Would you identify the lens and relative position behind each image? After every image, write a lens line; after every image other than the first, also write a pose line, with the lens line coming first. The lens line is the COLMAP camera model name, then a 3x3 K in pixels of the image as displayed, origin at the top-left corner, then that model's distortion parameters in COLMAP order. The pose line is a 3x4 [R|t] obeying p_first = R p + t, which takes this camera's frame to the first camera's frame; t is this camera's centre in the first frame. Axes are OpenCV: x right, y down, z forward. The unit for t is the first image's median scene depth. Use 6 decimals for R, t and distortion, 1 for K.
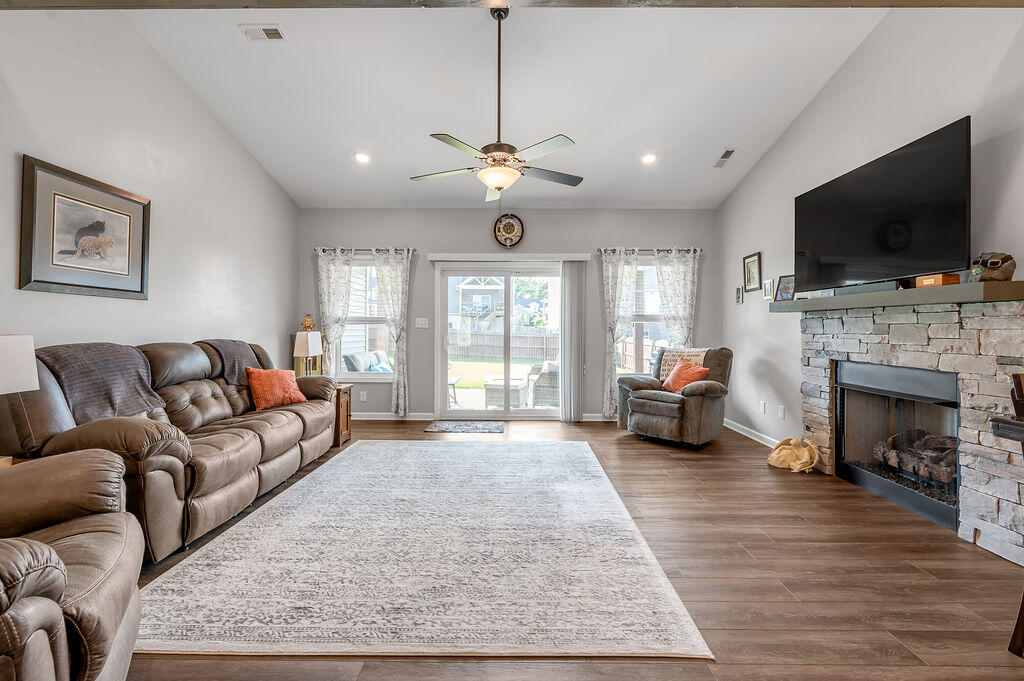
lens RADIAL K [[562.3, 0, 513.0], [0, 562.3, 334.2], [0, 0, 1]] dist [-0.001025, -0.000226]
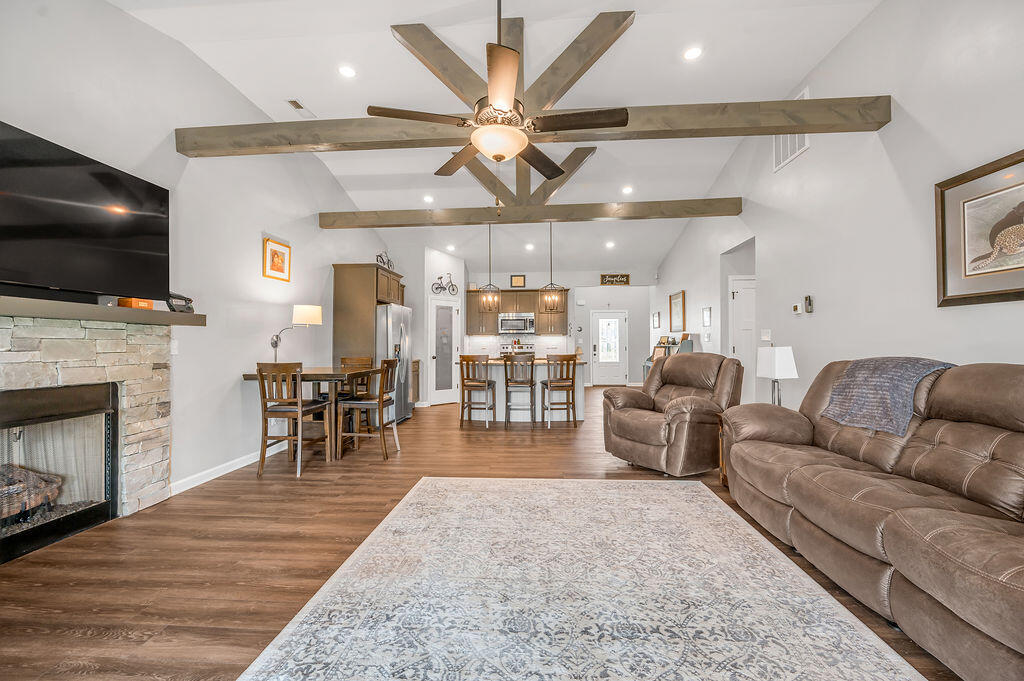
lens RADIAL K [[424.5, 0, 506.4], [0, 424.5, 339.2], [0, 0, 1]] dist [0.000121, 0.000080]
pose [[-0.998266, 0.001983, 0.058835, -0.077351], [0.001551, 0.999972, -0.007384, -0.012137], [-0.058848, -0.007279, -0.998240, 1.754730]]
